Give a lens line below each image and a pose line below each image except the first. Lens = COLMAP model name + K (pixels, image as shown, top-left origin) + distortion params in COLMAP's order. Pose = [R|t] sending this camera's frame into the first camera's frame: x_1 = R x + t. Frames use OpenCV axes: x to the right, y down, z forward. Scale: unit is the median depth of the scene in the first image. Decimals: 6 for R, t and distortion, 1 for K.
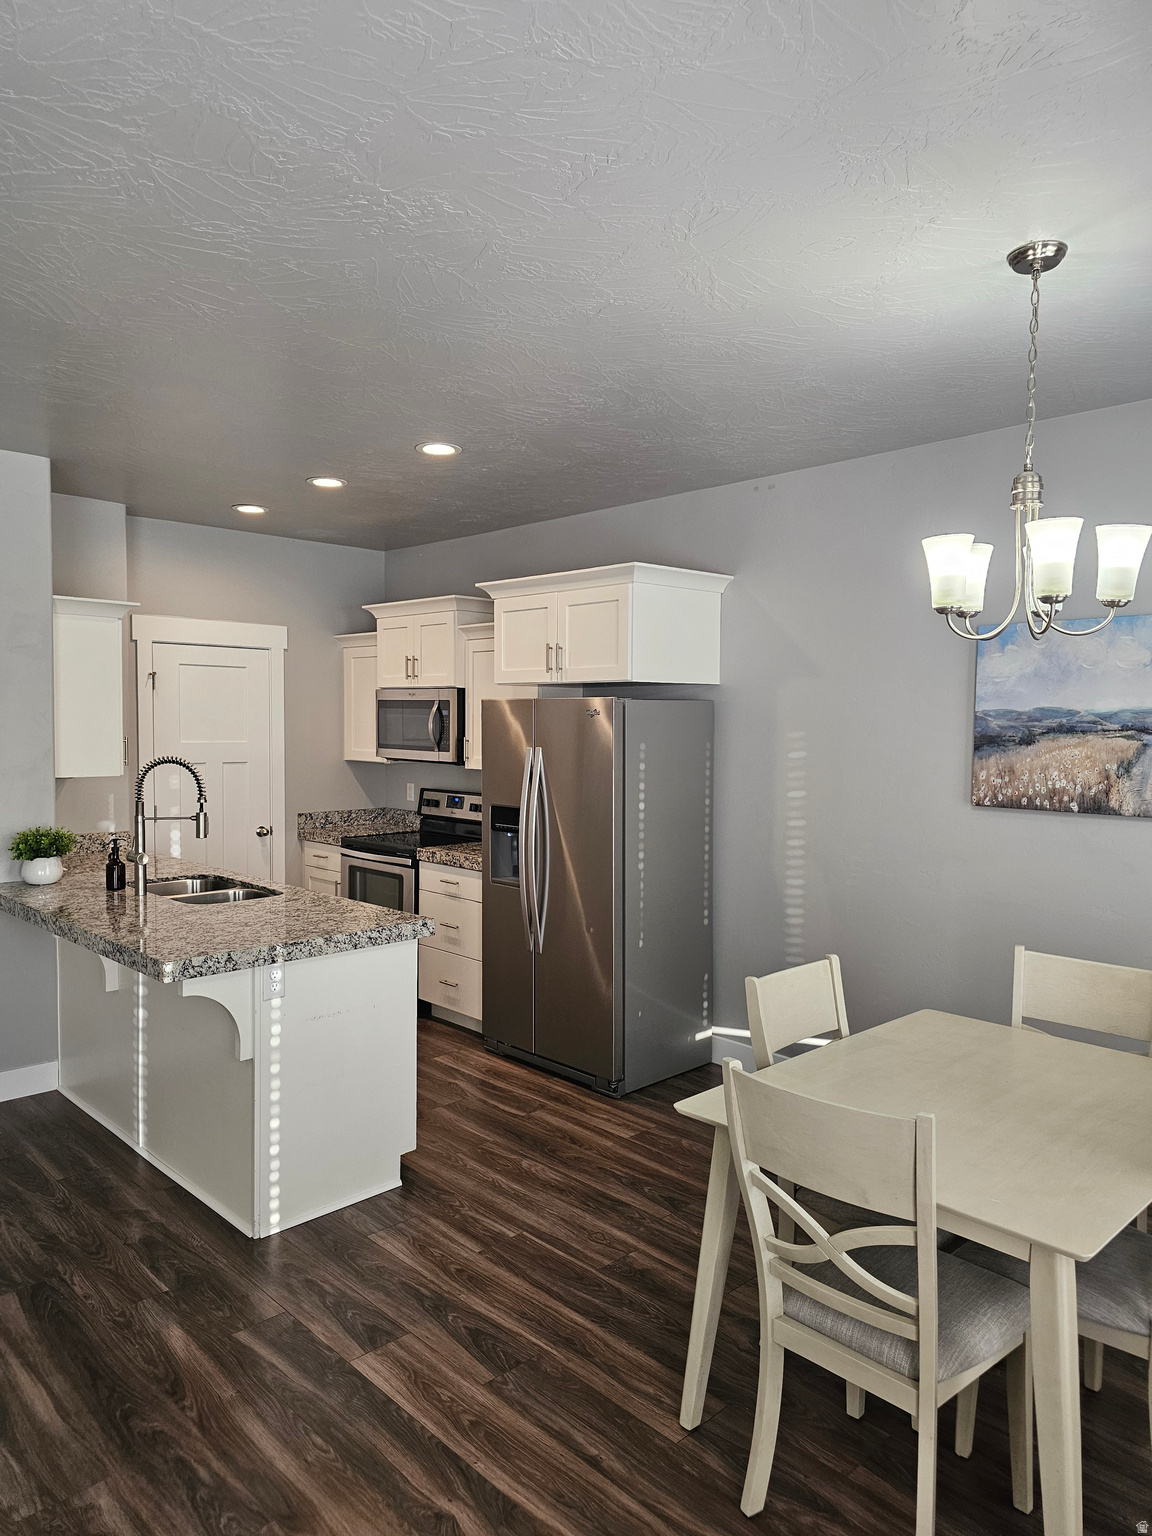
lens RADIAL K [[1010.8, 0, 567.7], [0, 1010.8, 764.1], [0, 0, 1]] dist [0.065805, -0.001417]
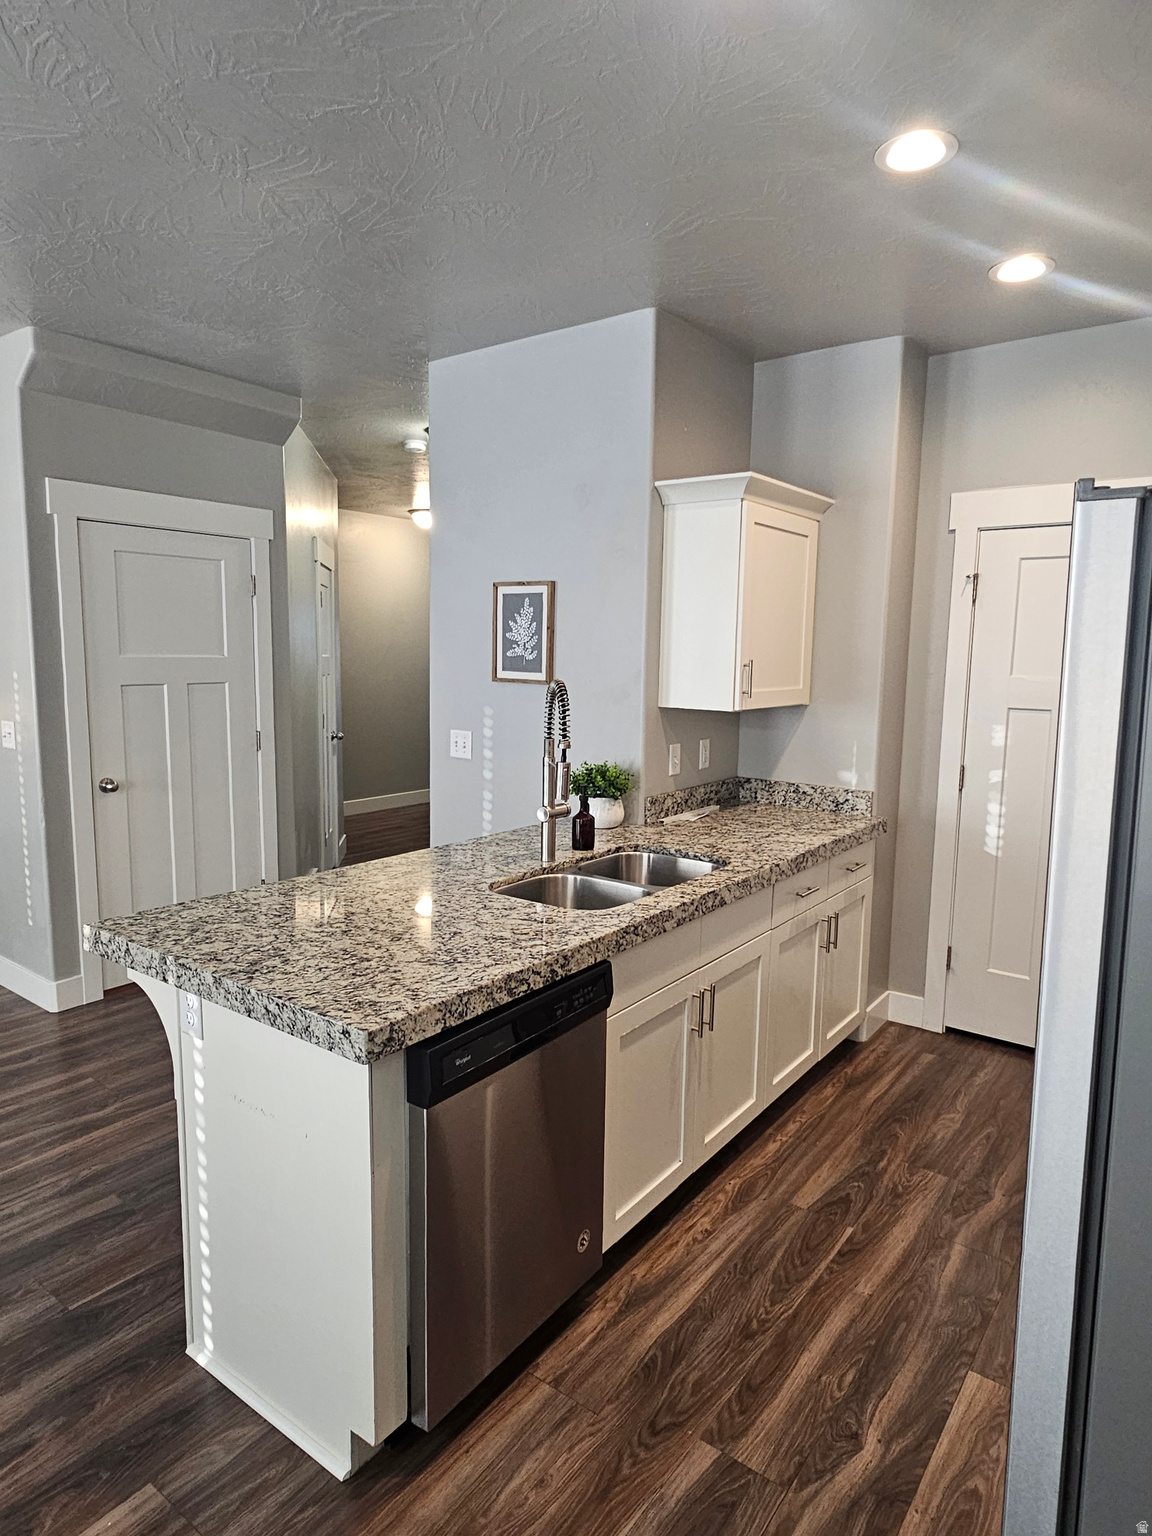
lens RADIAL K [[918.5, 0, 572.1], [0, 918.5, 761.9], [0, 0, 1]] dist [0.009074, 0.001420]
pose [[0.151872, 0.115124, -0.981673, 0.297249], [-0.052638, 0.992726, 0.108277, -0.026279], [0.986998, 0.035229, 0.156827, 1.030620]]
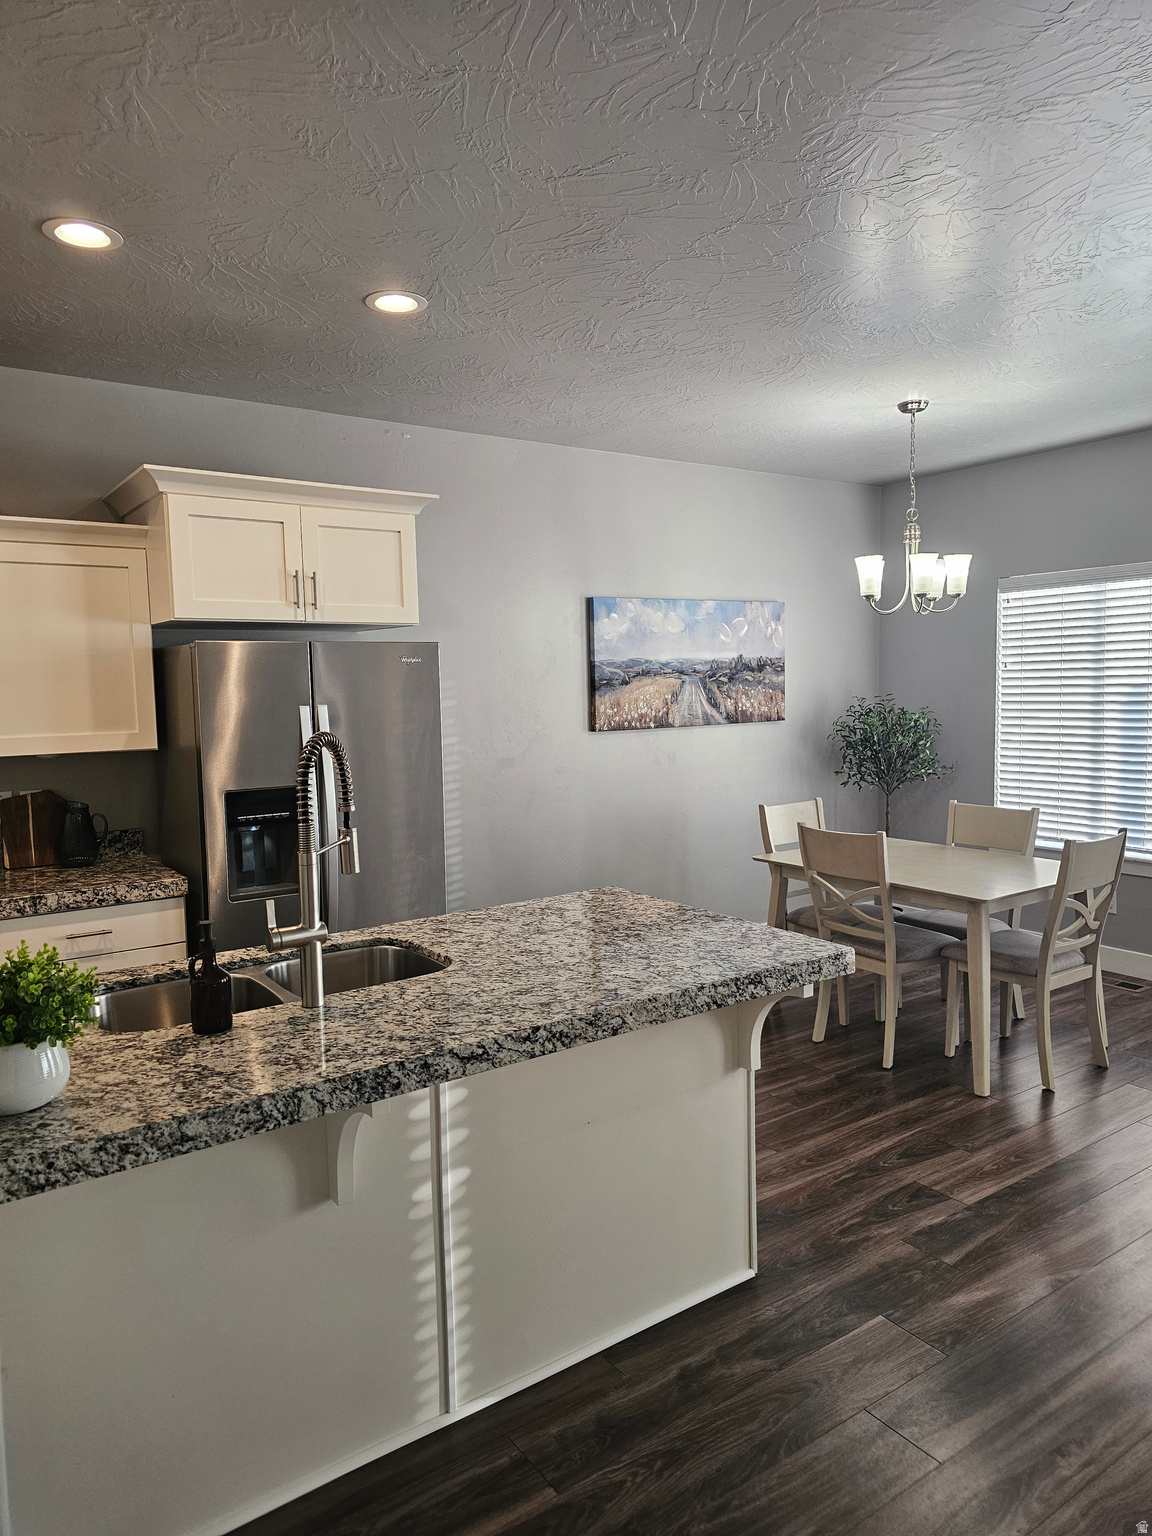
lens RADIAL K [[1010.8, 0, 576.8], [0, 1010.8, 760.1], [0, 0, 1]] dist [0.065805, -0.001417]
pose [[0.163074, -0.091670, 0.982346, -1.007901], [0.059004, 0.994798, 0.083037, -0.037265], [-0.984848, 0.044421, 0.167634, 0.881583]]
